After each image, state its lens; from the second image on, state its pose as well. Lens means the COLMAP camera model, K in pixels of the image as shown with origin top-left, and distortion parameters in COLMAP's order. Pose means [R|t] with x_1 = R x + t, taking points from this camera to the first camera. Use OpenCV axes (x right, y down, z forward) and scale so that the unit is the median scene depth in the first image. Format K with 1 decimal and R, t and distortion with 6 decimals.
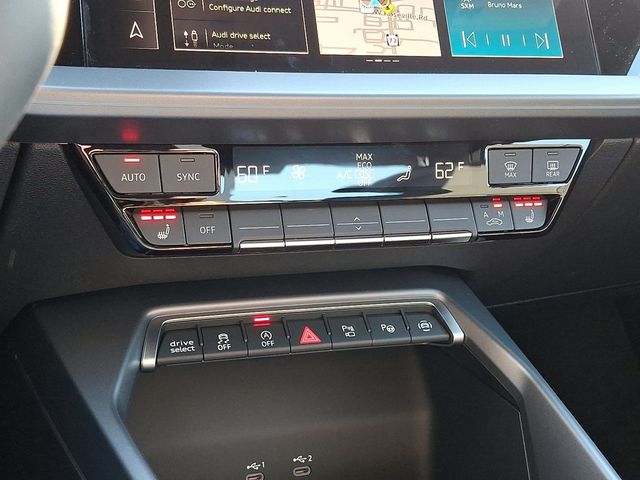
lens RADIAL K [[898.8, 0, 320.0], [0, 898.8, 240.0], [0, 0, 1]] dist [0.118352, -0.052546]
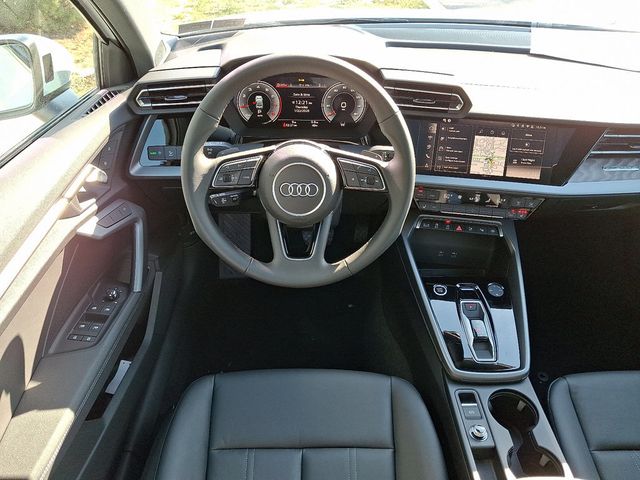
lens RADIAL K [[456.4, 0, 320.0], [0, 456.4, 240.0], [0, 0, 1]] dist [0.114729, -0.193182]
pose [[0.892421, 0.245908, -0.378304, 0.250049], [-0.101993, 0.926674, 0.361762, -0.584678], [0.439525, -0.284260, 0.852065, -1.148777]]
